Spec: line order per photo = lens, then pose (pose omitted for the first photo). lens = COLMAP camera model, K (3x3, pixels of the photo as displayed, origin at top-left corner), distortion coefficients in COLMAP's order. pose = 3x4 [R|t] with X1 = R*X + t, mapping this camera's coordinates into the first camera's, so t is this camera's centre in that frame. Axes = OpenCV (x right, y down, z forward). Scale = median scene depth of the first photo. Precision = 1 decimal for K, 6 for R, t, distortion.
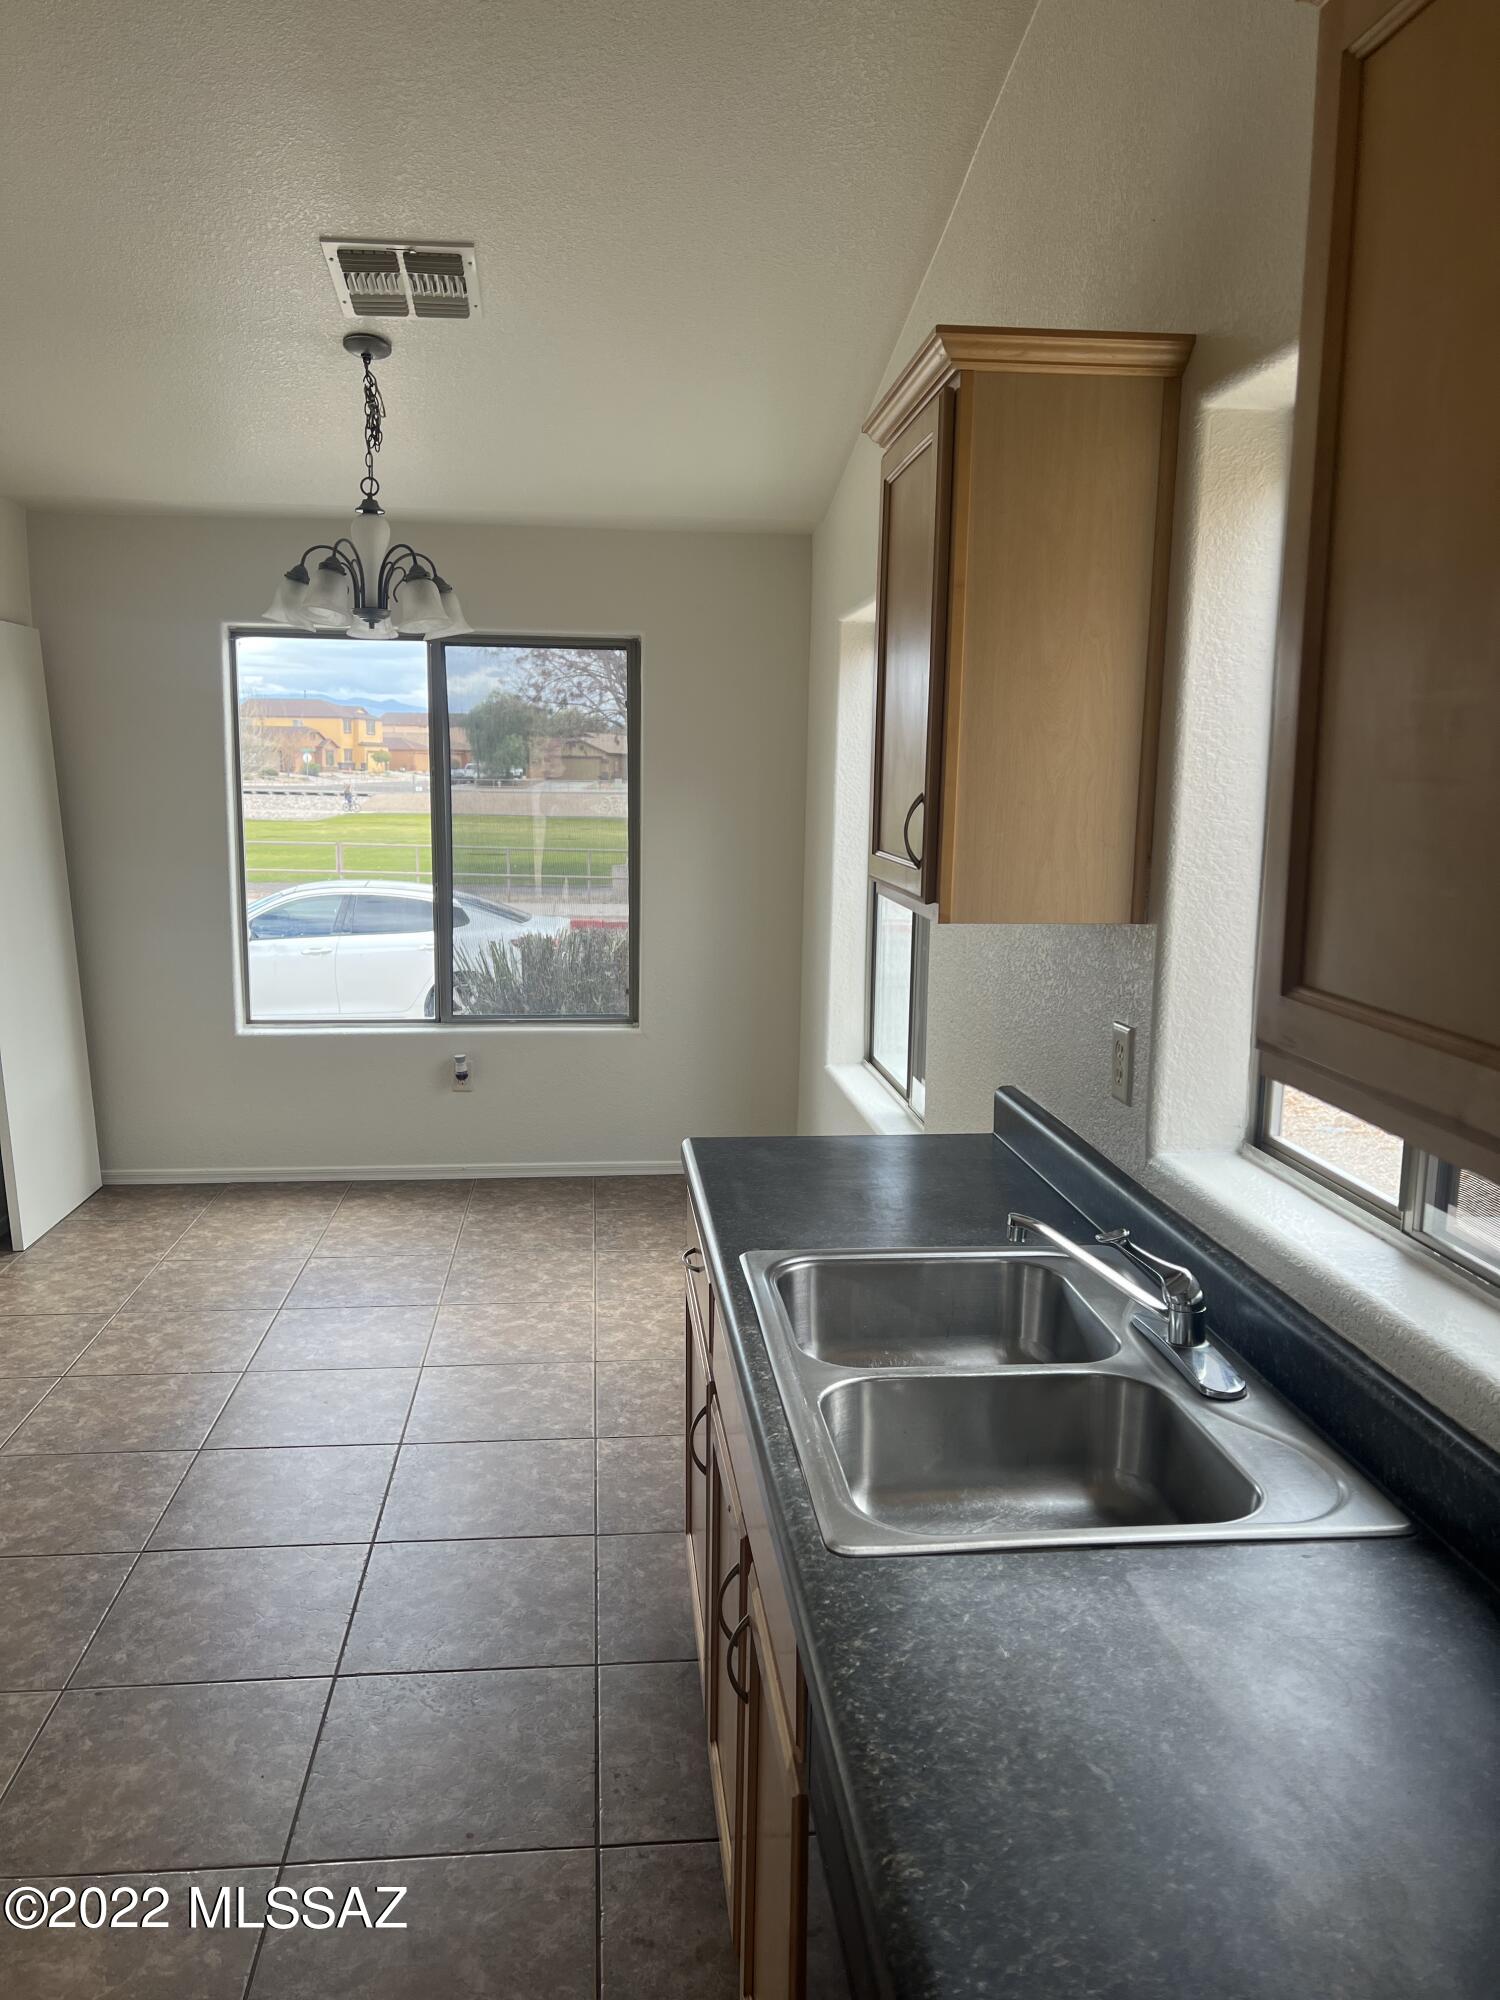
lens RADIAL K [[1484.8, 0, 734.5], [0, 1484.8, 1006.3], [0, 0, 1]] dist [0.051033, -0.064306]
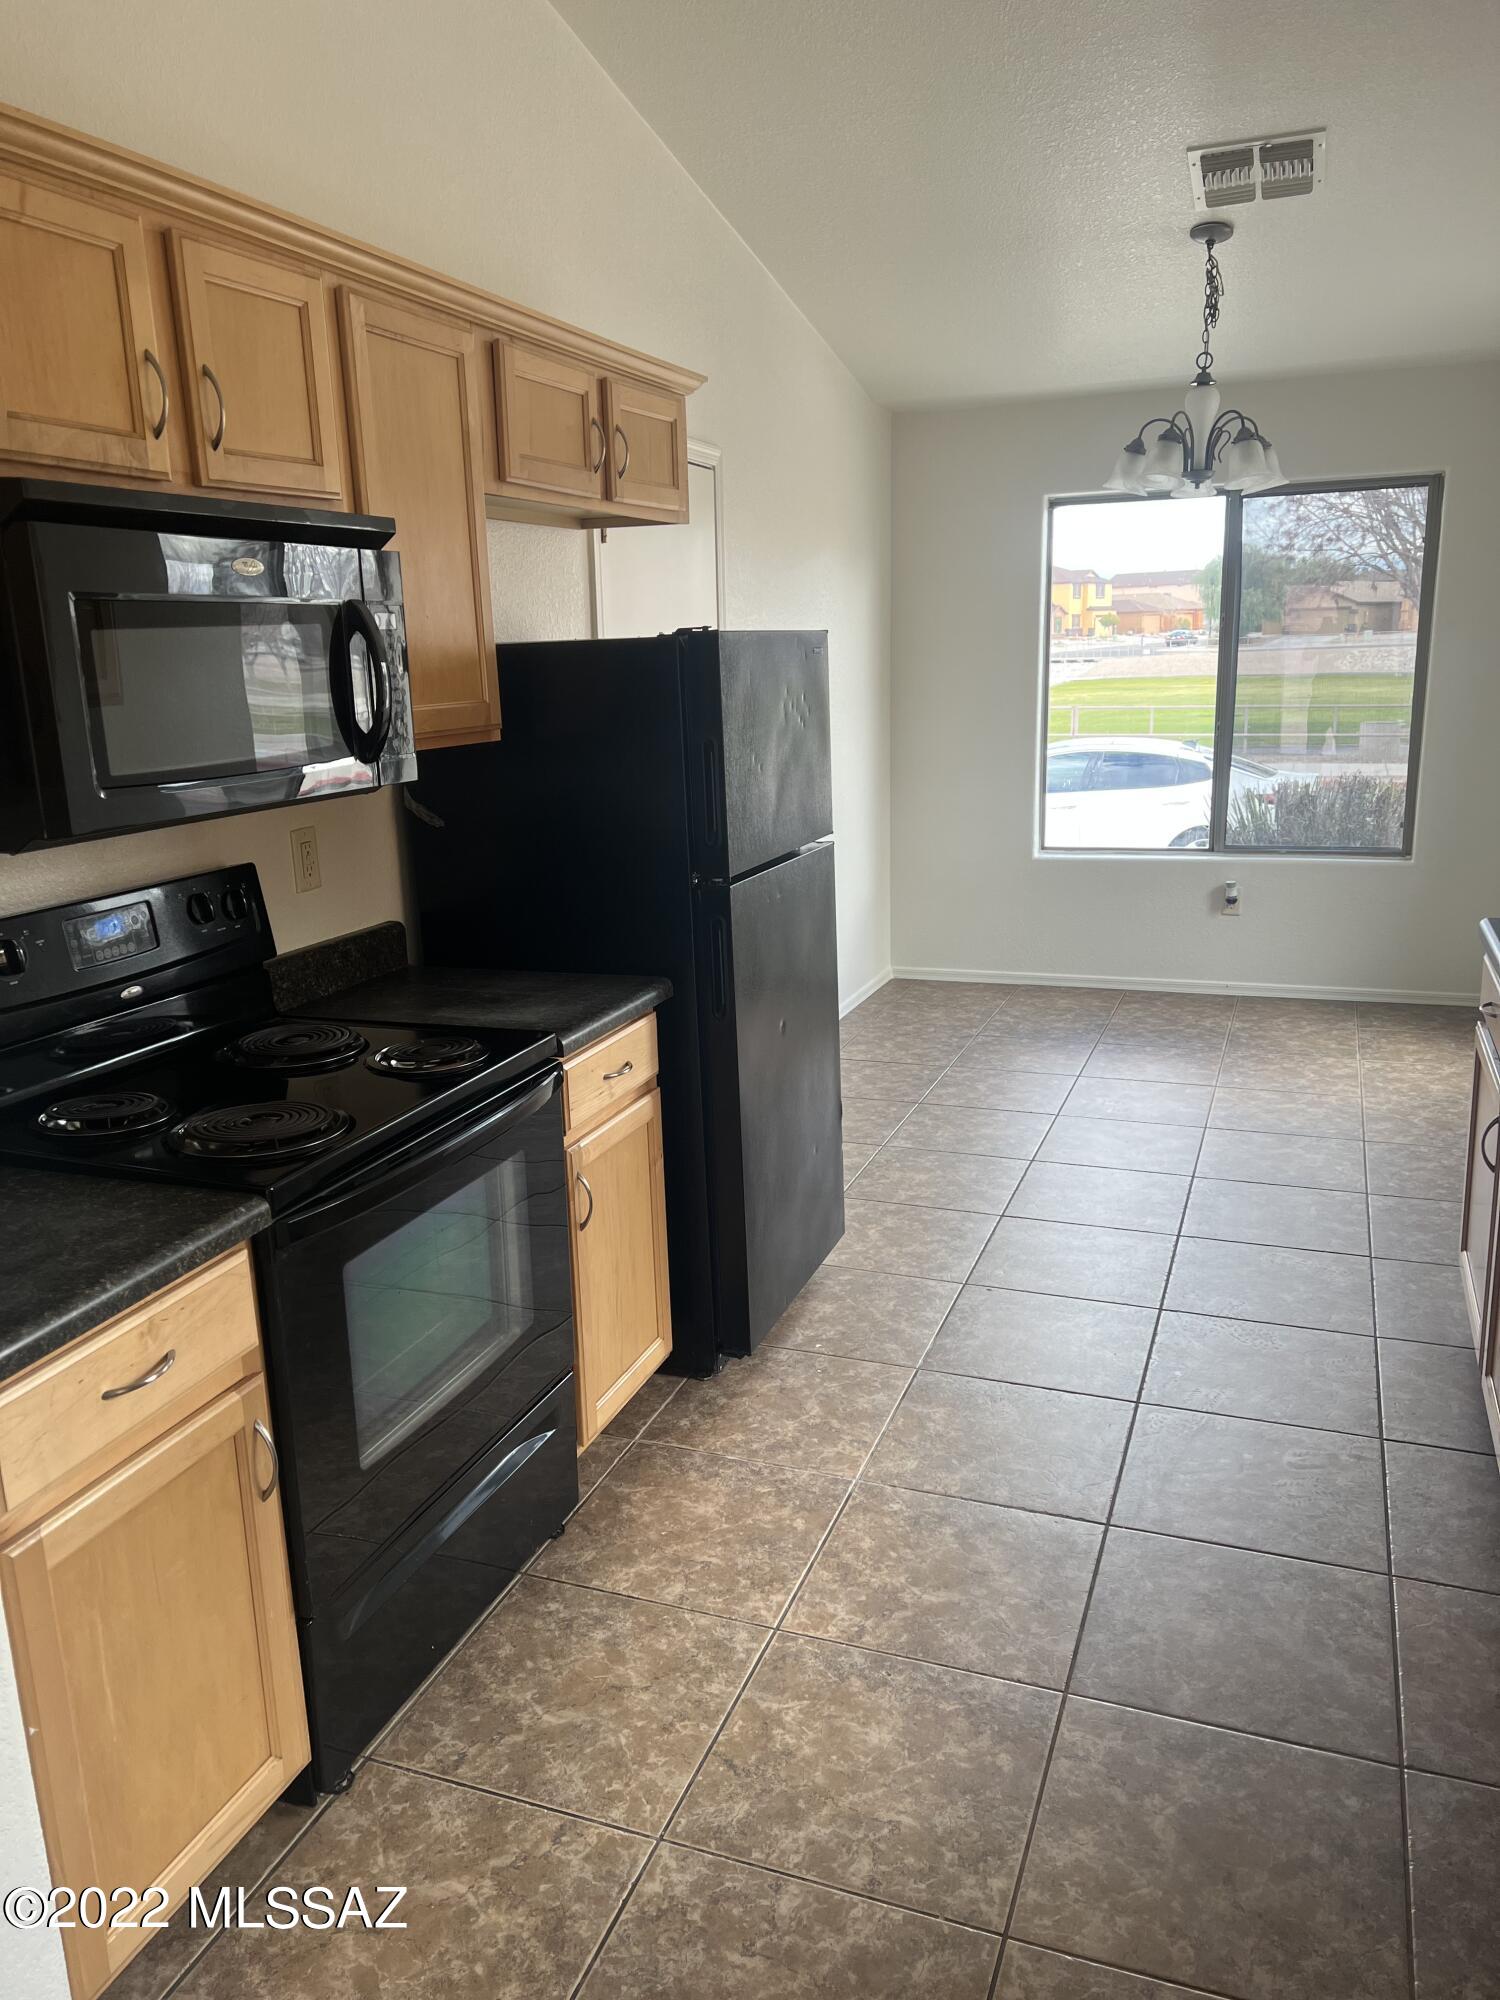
lens RADIAL K [[1484.8, 0, 734.5], [0, 1484.8, 1006.3], [0, 0, 1]] dist [0.051033, -0.064306]
pose [[0.892740, 0.069005, -0.445258, -0.020374], [-0.030403, 0.995176, 0.093272, 0.042830], [0.449546, -0.069731, 0.890531, -0.196229]]
